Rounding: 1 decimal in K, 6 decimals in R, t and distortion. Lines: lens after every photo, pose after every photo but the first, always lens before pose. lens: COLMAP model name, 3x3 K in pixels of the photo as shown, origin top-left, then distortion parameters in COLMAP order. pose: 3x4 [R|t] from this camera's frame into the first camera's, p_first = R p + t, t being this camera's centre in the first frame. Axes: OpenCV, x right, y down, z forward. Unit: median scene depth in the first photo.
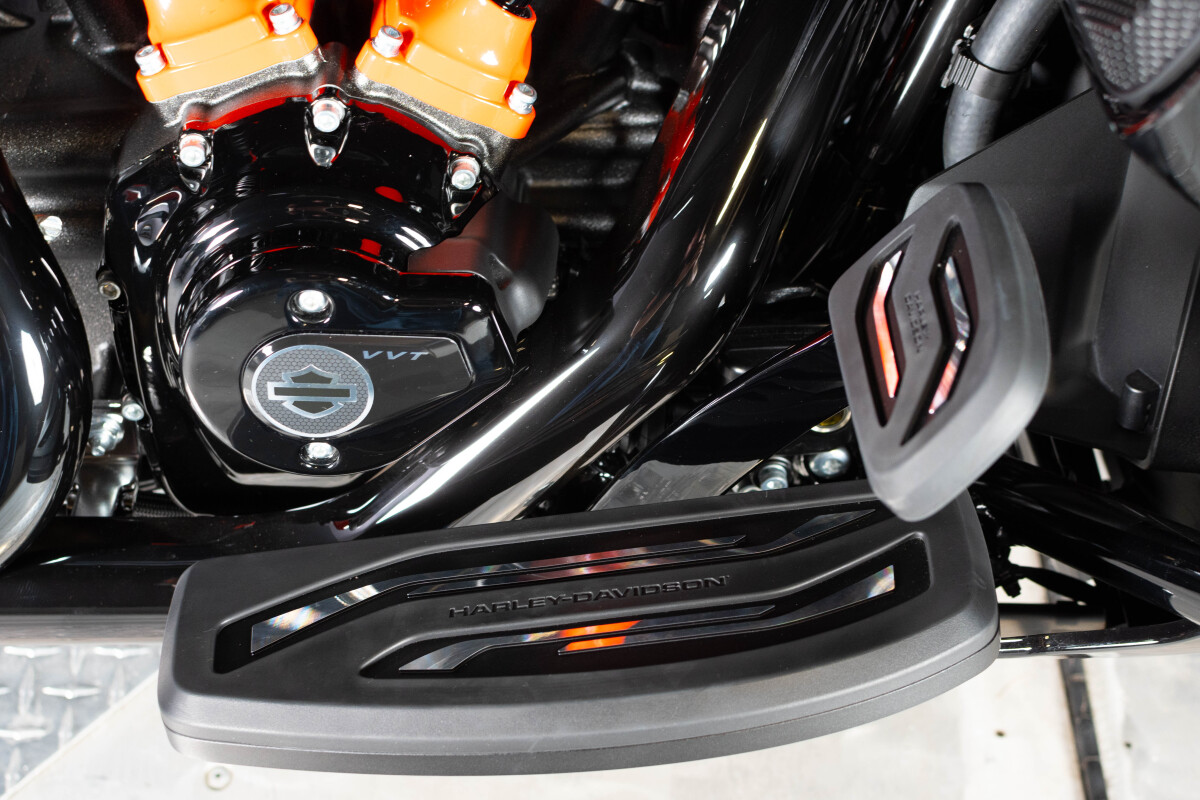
lens RADIAL K [[1836.2, 0, 597.1], [0, 1836.2, 395.2], [0, 0, 1]] dist [0.010357, 0.038808]
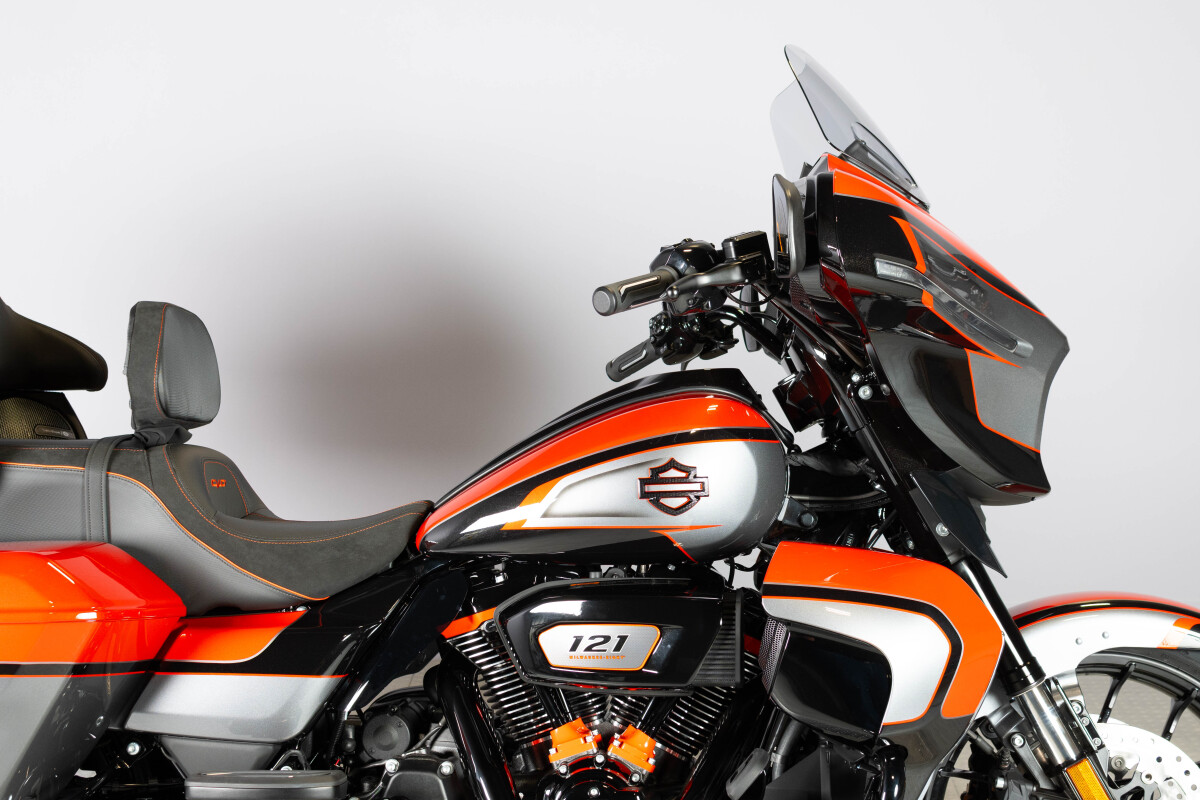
lens RADIAL K [[1836.2, 0, 597.1], [0, 1836.2, 395.2], [0, 0, 1]] dist [0.010357, 0.038808]
pose [[0.994122, -0.024934, -0.105353, 0.259689], [-0.054646, 0.724494, -0.687112, 1.870402], [0.093460, 0.688830, 0.718873, -2.191791]]
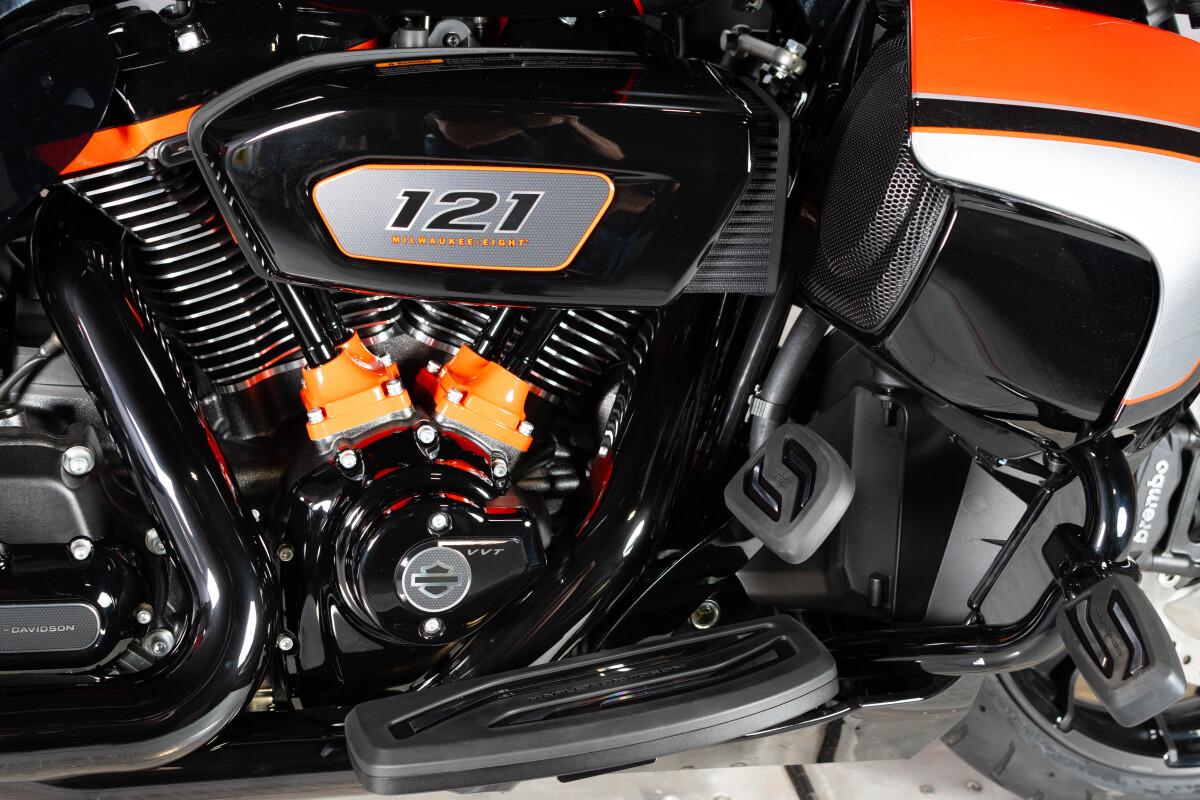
lens RADIAL K [[1836.2, 0, 597.1], [0, 1836.2, 395.2], [0, 0, 1]] dist [0.010357, 0.038808]
pose [[0.971977, -0.040812, 0.231508, -0.389630], [0.127589, 0.918725, -0.373719, 0.488822], [-0.197440, 0.392784, 0.898186, -0.628386]]
